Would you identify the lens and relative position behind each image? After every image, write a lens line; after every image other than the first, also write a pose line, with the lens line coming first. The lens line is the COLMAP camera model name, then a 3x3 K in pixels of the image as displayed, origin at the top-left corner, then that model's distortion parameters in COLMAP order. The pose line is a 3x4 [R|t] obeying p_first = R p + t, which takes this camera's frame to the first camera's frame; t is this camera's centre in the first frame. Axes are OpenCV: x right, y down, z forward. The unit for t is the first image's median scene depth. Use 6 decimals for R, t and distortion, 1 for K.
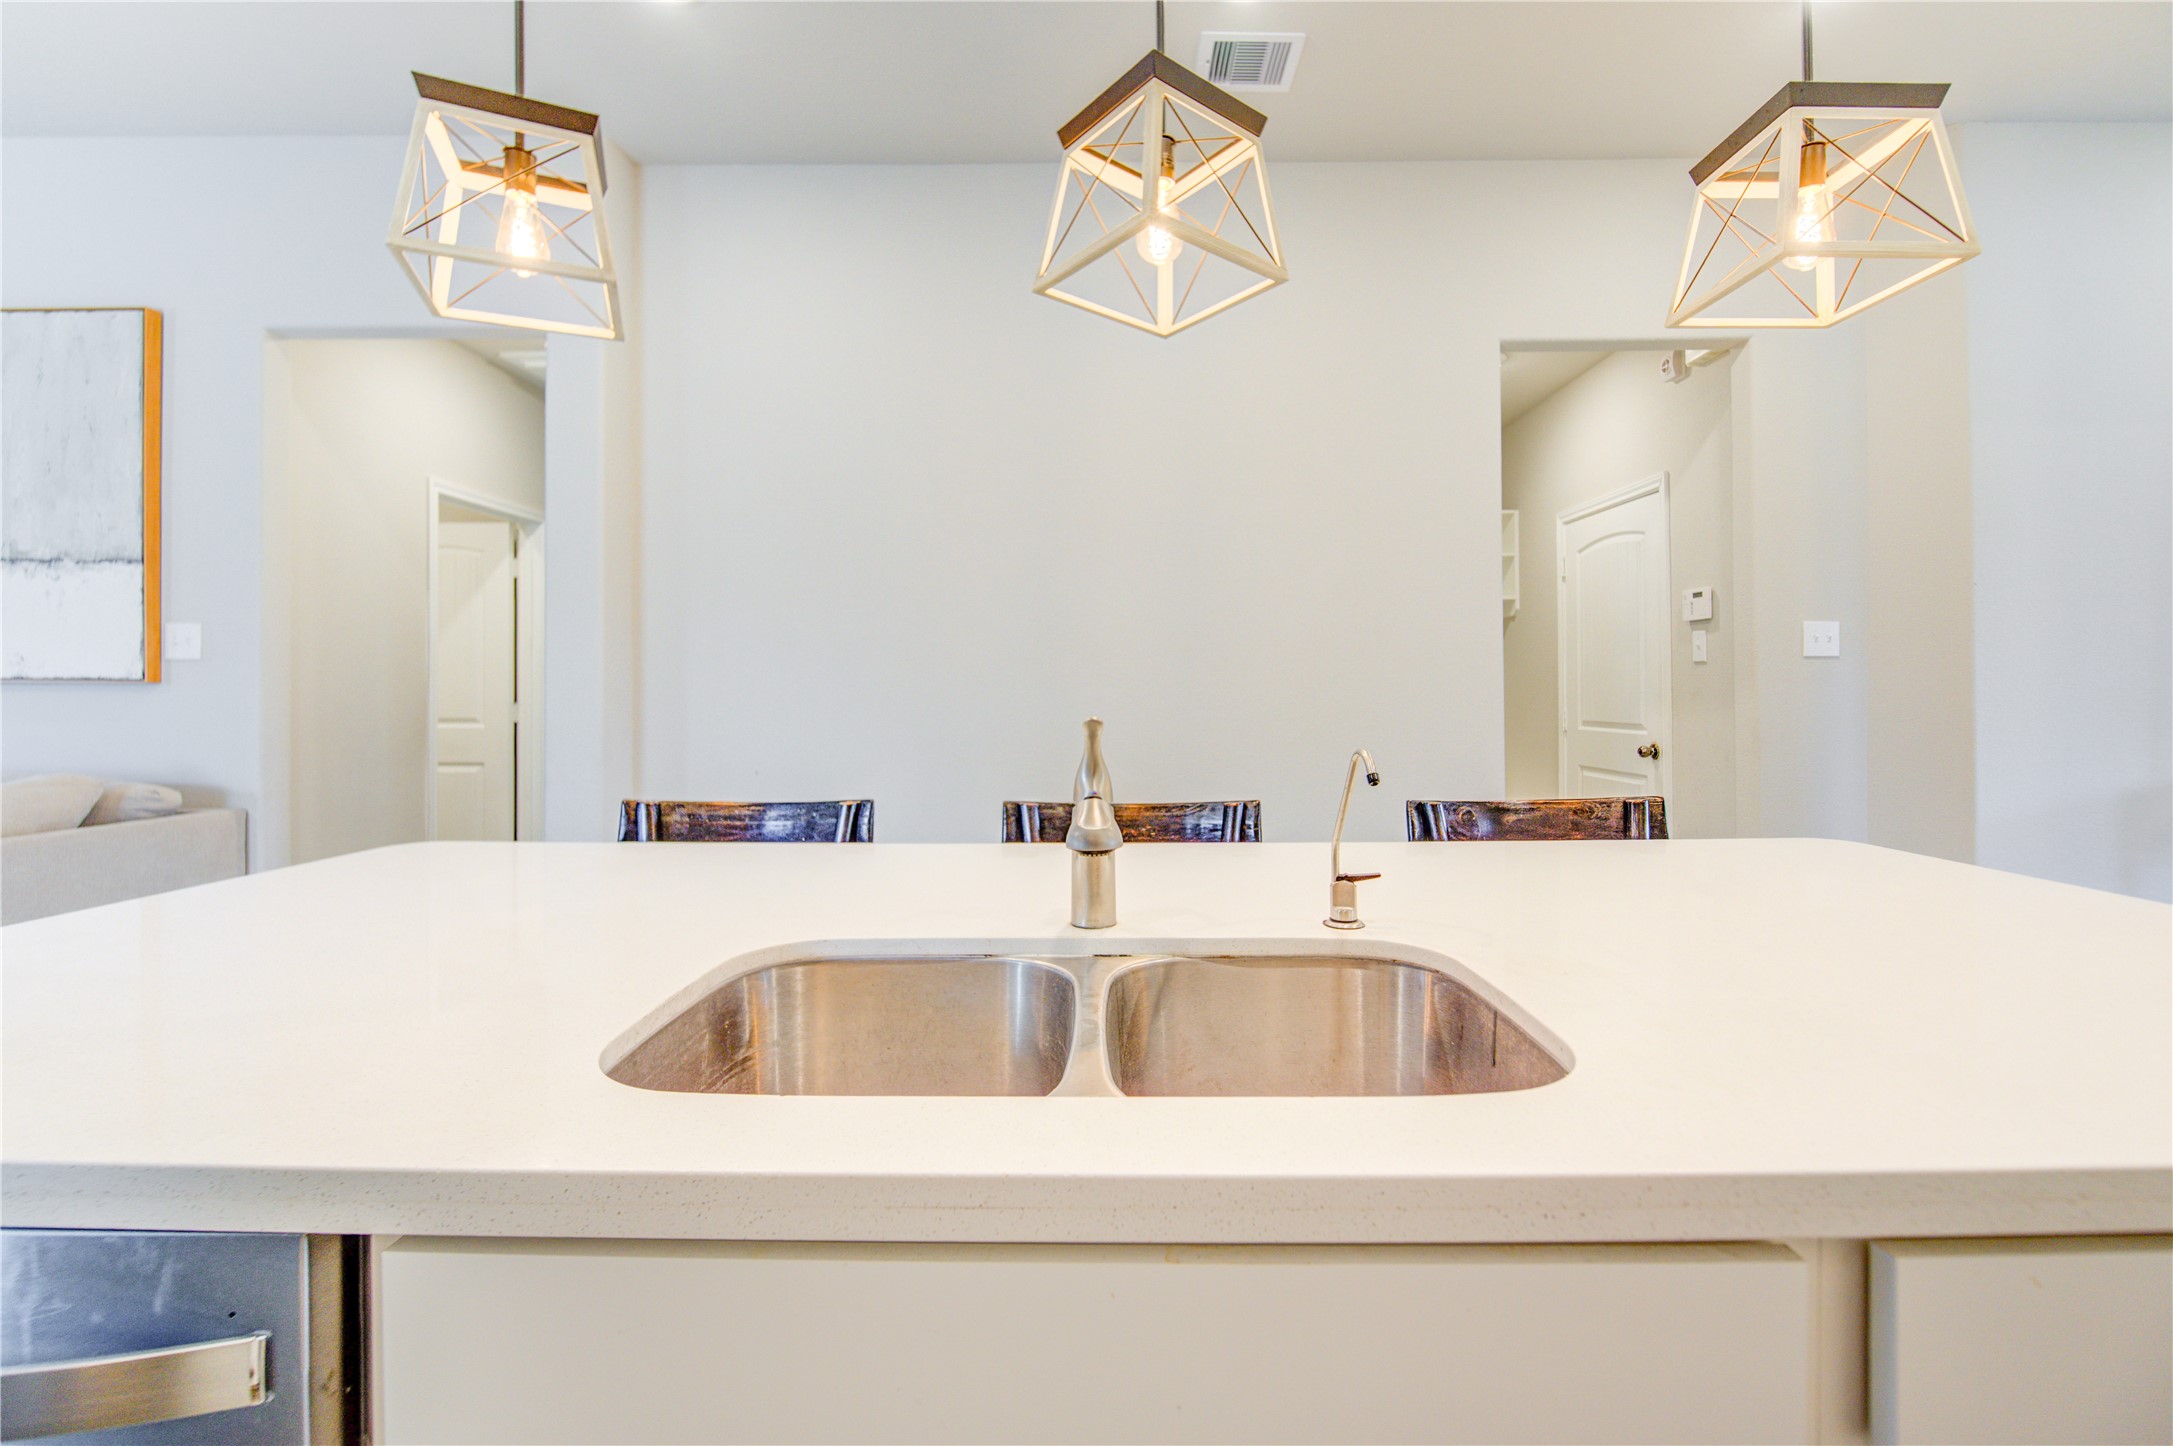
lens RADIAL K [[917.7, 0, 1082.1], [0, 917.7, 698.7], [0, 0, 1]] dist [-0.003957, -0.000420]
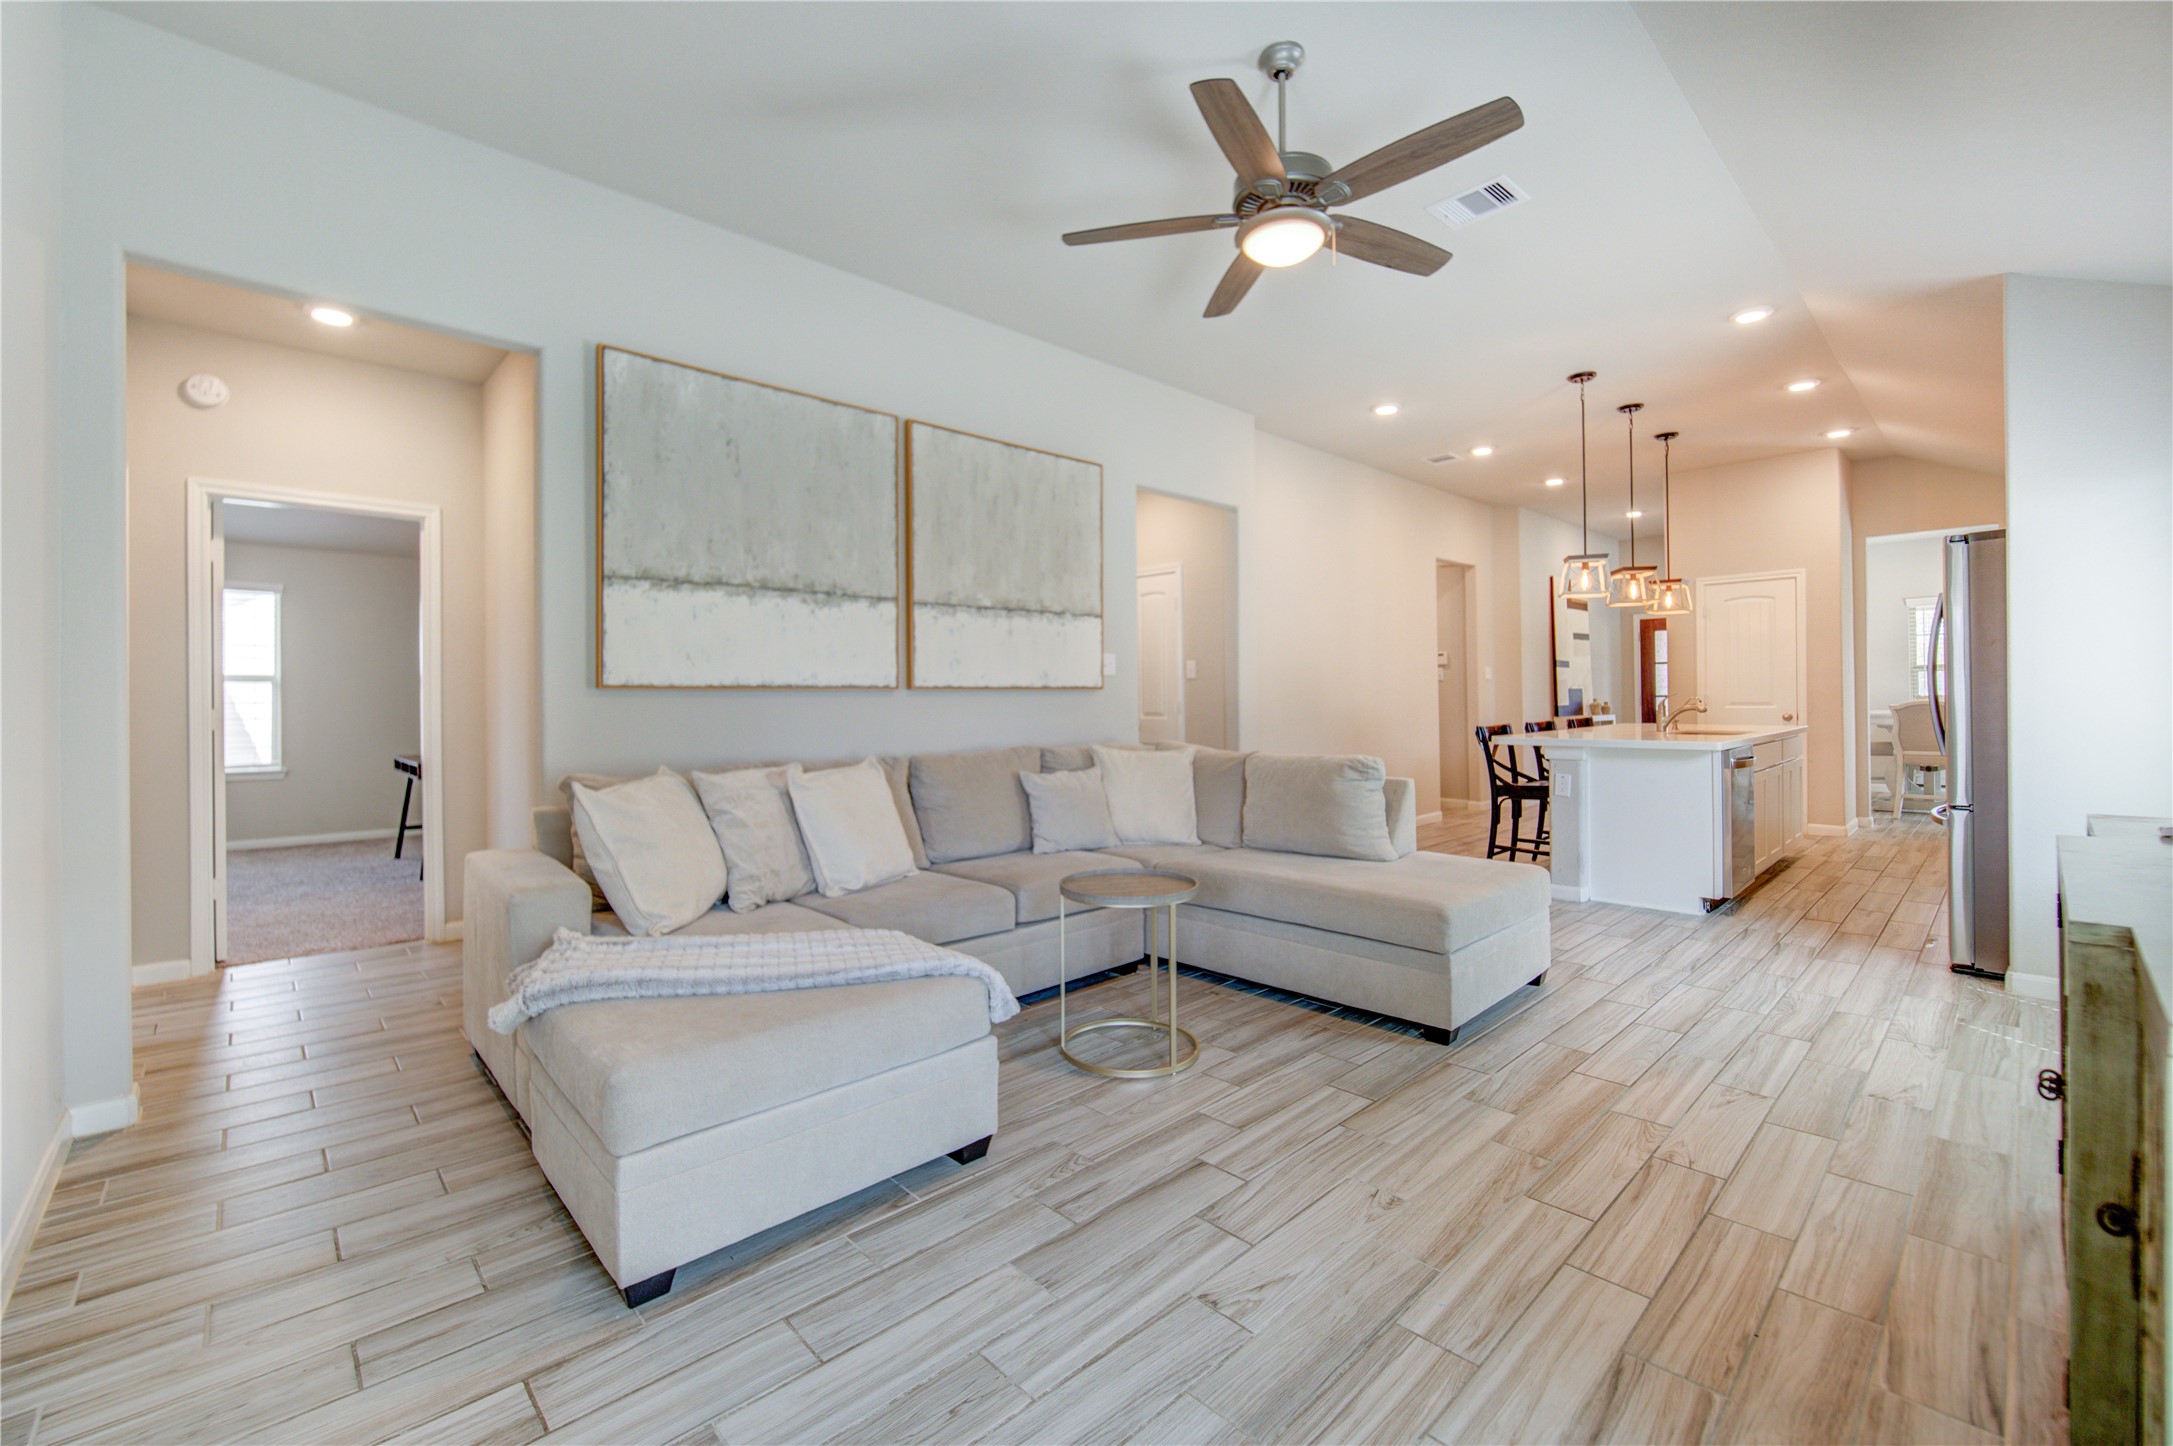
lens RADIAL K [[917.7, 0, 1082.1], [0, 917.7, 698.7], [0, 0, 1]] dist [-0.003957, -0.000420]
pose [[0.725183, -0.006755, 0.688523, -2.209943], [0.003303, 0.999974, 0.006332, -0.011854], [-0.688548, -0.002317, 0.725187, -0.192826]]
